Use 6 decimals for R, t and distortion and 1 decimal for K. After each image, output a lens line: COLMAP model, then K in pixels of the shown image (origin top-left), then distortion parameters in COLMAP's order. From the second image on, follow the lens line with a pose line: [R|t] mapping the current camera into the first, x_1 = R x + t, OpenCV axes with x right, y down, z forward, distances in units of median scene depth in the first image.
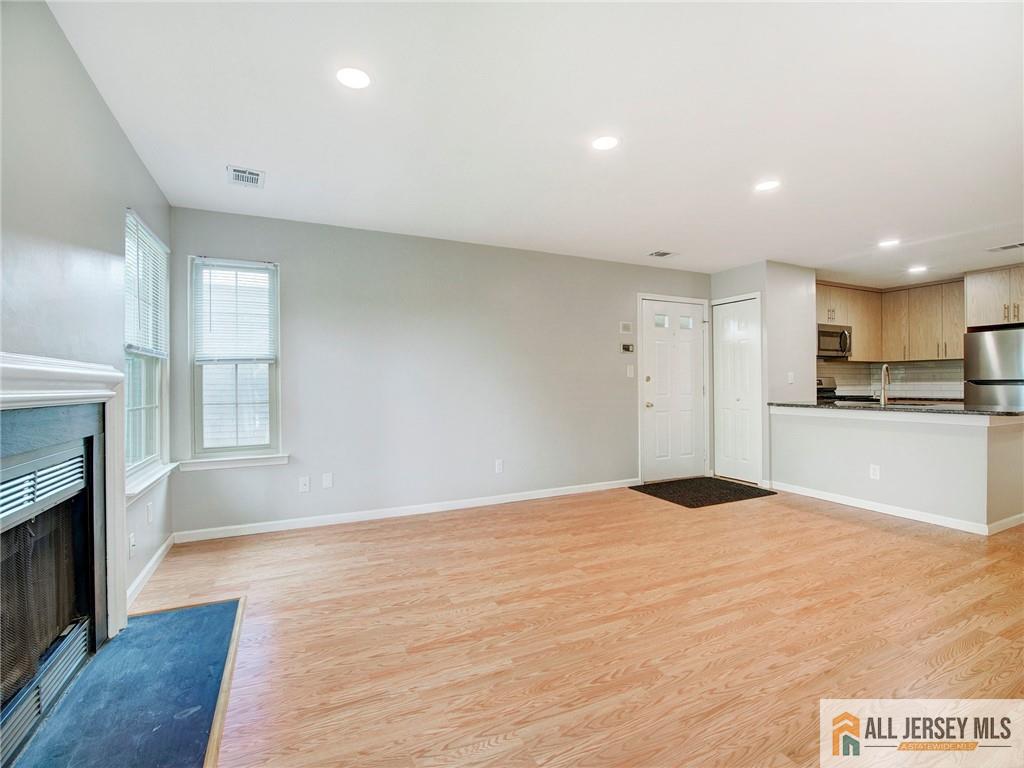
lens RADIAL K [[470.4, 0, 515.8], [0, 470.4, 381.8], [0, 0, 1]] dist [-0.009130, -0.002219]
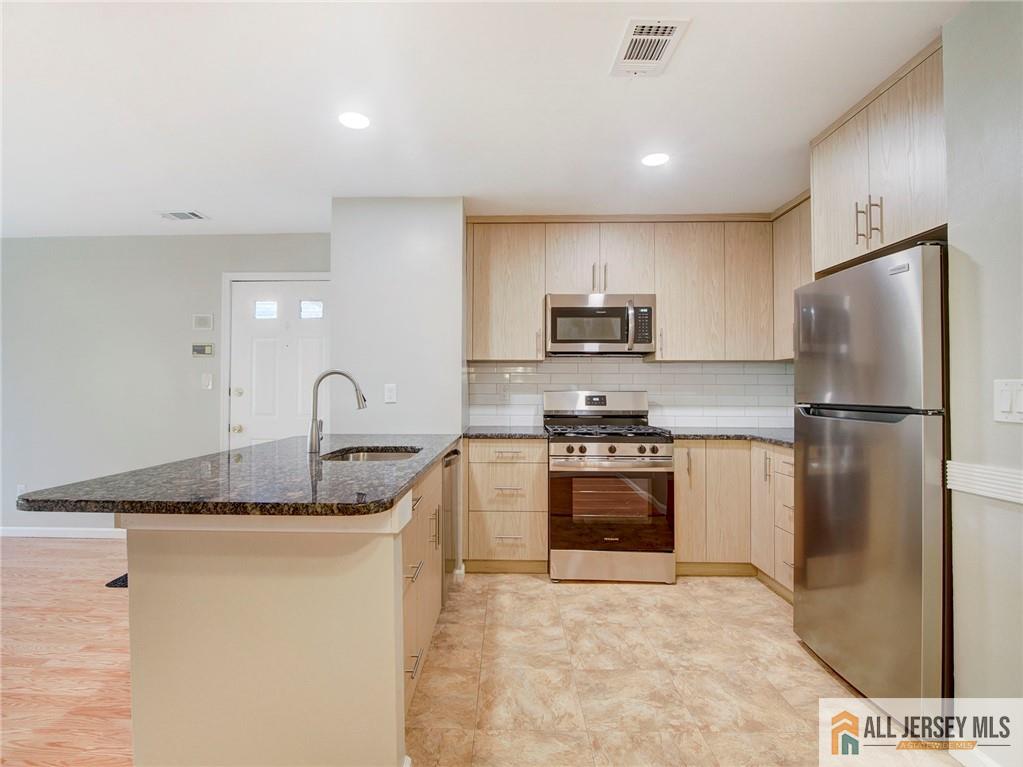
lens RADIAL K [[501.5, 0, 483.7], [0, 501.5, 380.8], [0, 0, 1]] dist [-0.022035, -0.000958]
pose [[0.890865, 0.000296, -0.454267, 1.269097], [-0.005701, 0.999928, -0.010528, -0.023017], [0.454232, 0.011969, 0.890803, 0.659354]]
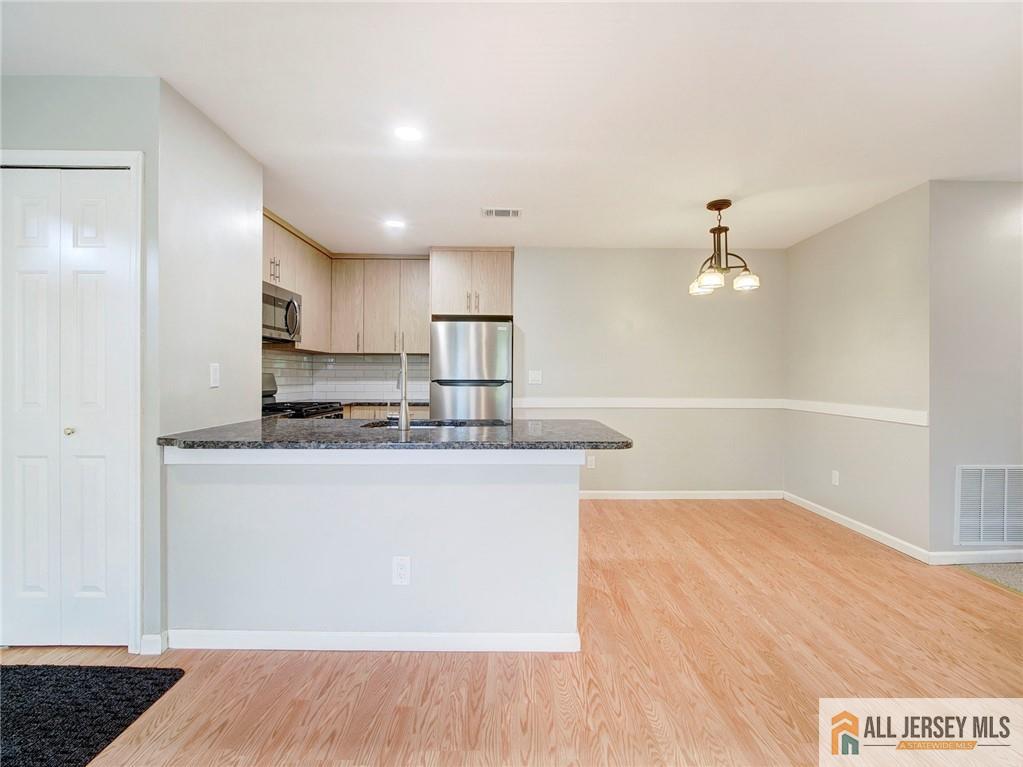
lens RADIAL K [[483.3, 0, 525.4], [0, 483.3, 375.9], [0, 0, 1]] dist [-0.004012, -0.002183]
pose [[0.405784, 0.009773, 0.913917, 0.370447], [-0.010897, 0.999923, -0.005855, -0.010219], [-0.913904, -0.007583, 0.405859, 0.703085]]
